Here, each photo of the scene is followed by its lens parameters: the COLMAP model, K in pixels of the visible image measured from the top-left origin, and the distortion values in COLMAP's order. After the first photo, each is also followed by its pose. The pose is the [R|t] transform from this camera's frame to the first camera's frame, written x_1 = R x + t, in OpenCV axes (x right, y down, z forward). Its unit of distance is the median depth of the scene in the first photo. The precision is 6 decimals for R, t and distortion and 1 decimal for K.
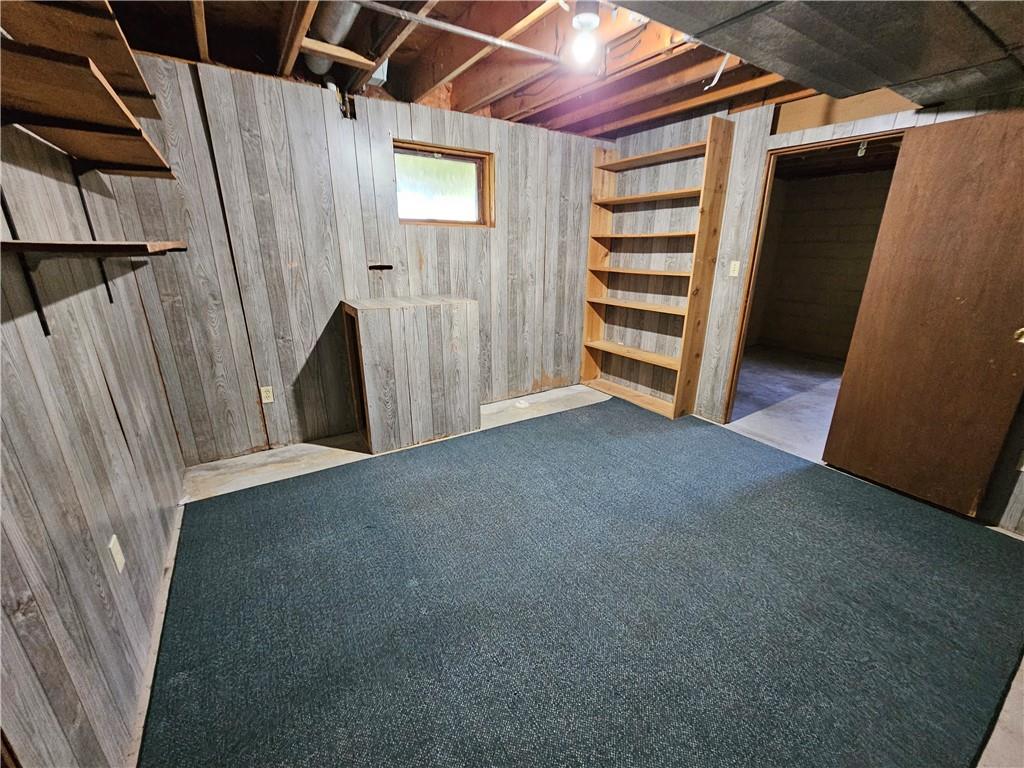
lens RADIAL K [[421.1, 0, 517.6], [0, 421.1, 389.0], [0, 0, 1]] dist [-0.009630, 0.004128]
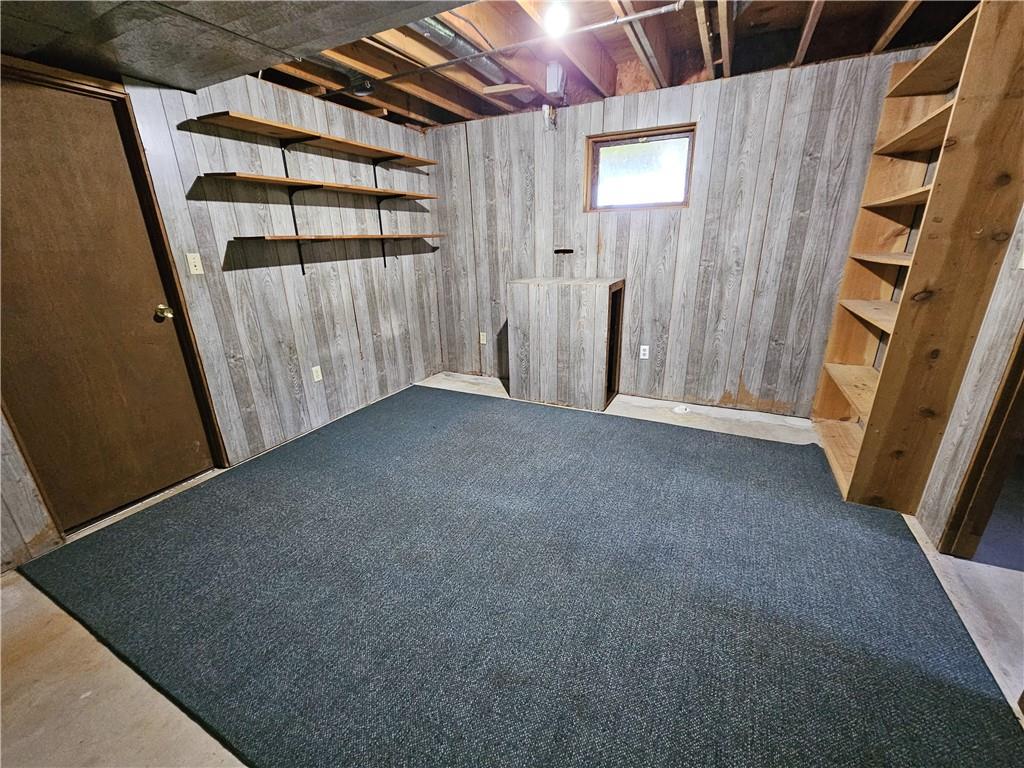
lens RADIAL K [[421.1, 0, 517.6], [0, 421.1, 389.0], [0, 0, 1]] dist [-0.009630, 0.004128]
pose [[0.512796, 0.264714, -0.816680, 0.638804], [-0.248166, 0.956371, 0.154169, -0.065583], [0.821860, 0.123615, 0.556117, 0.268906]]
